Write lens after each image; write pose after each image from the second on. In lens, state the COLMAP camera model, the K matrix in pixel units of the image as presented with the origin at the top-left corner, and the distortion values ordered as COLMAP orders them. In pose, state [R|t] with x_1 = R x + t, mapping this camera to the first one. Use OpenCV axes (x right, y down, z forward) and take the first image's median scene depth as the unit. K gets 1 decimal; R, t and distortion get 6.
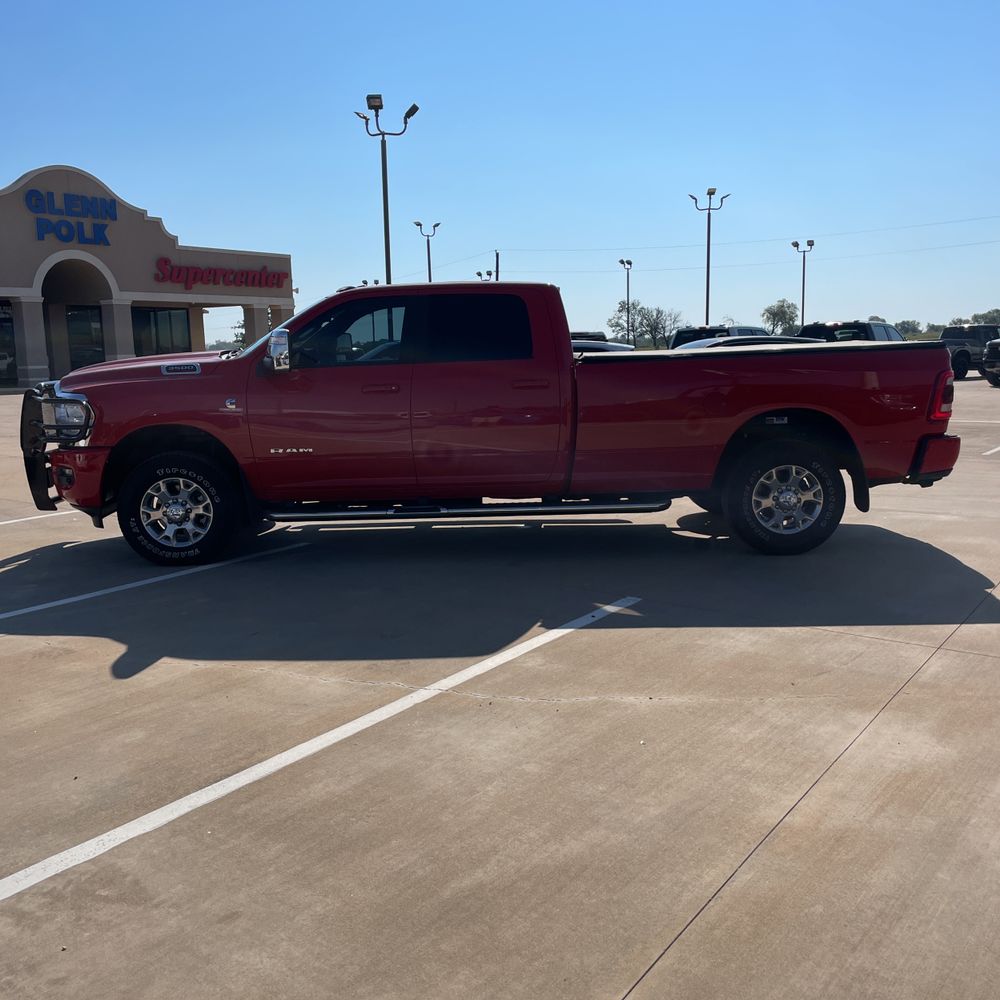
lens RADIAL K [[968.3, 0, 498.0], [0, 968.3, 525.2], [0, 0, 1]] dist [0.160719, -0.367510]
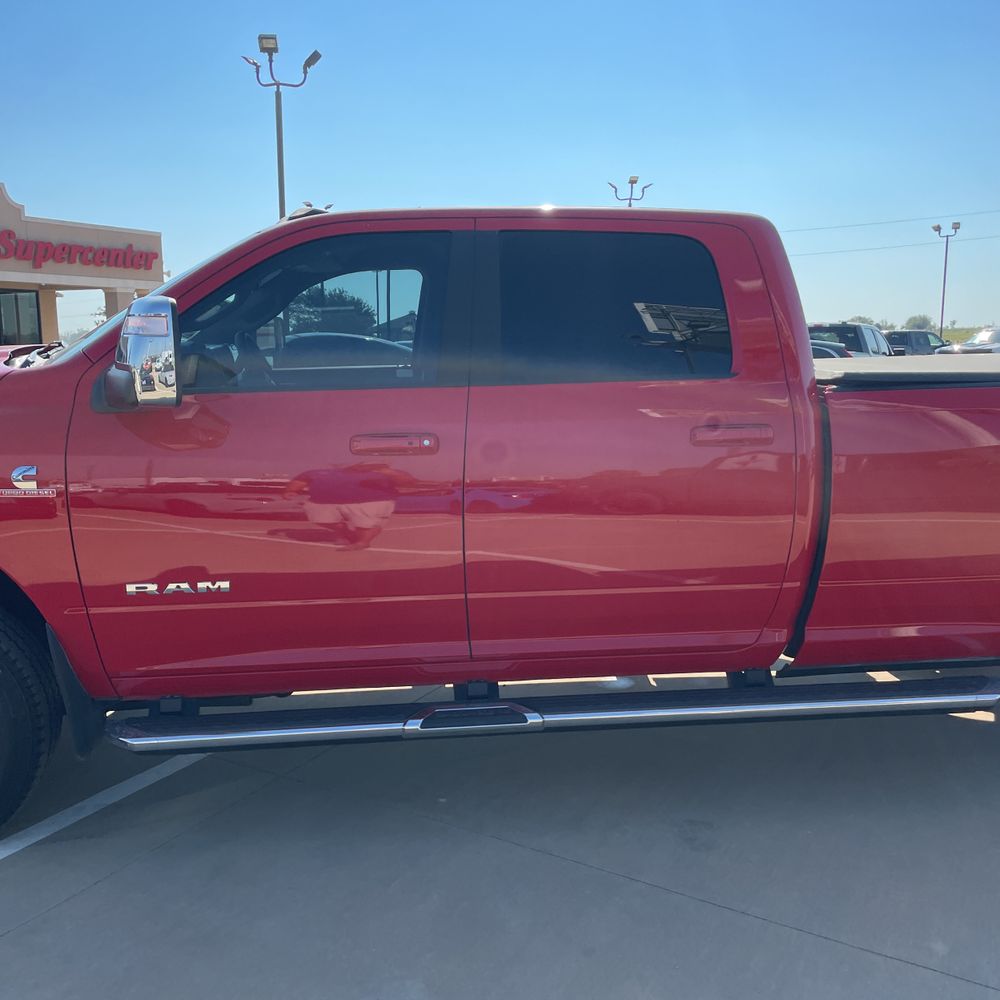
lens RADIAL K [[999.4, 0, 503.4], [0, 999.4, 513.3], [0, 0, 1]] dist [0.102368, -0.134438]
pose [[0.992943, -0.000817, 0.118593, -0.029225], [0.002337, 0.999917, -0.012672, -0.024124], [-0.118573, 0.012859, 0.992862, 0.129808]]
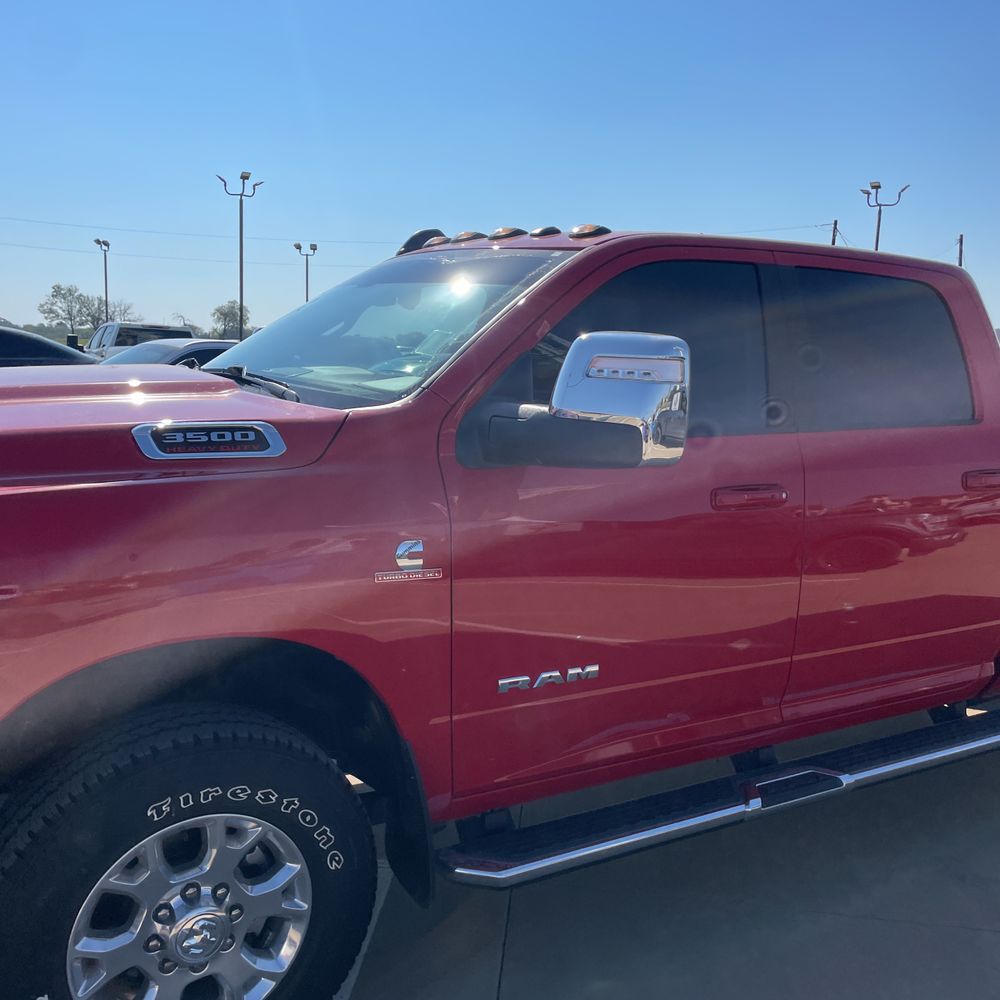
lens RADIAL K [[1005.0, 0, 519.9], [0, 1005.0, 502.4], [0, 0, 1]] dist [0.116284, -0.164272]
pose [[0.854356, -0.024124, 0.519128, -0.095323], [0.039344, 0.999058, -0.018324, -0.031136], [-0.518197, 0.036080, 0.854500, 0.164072]]
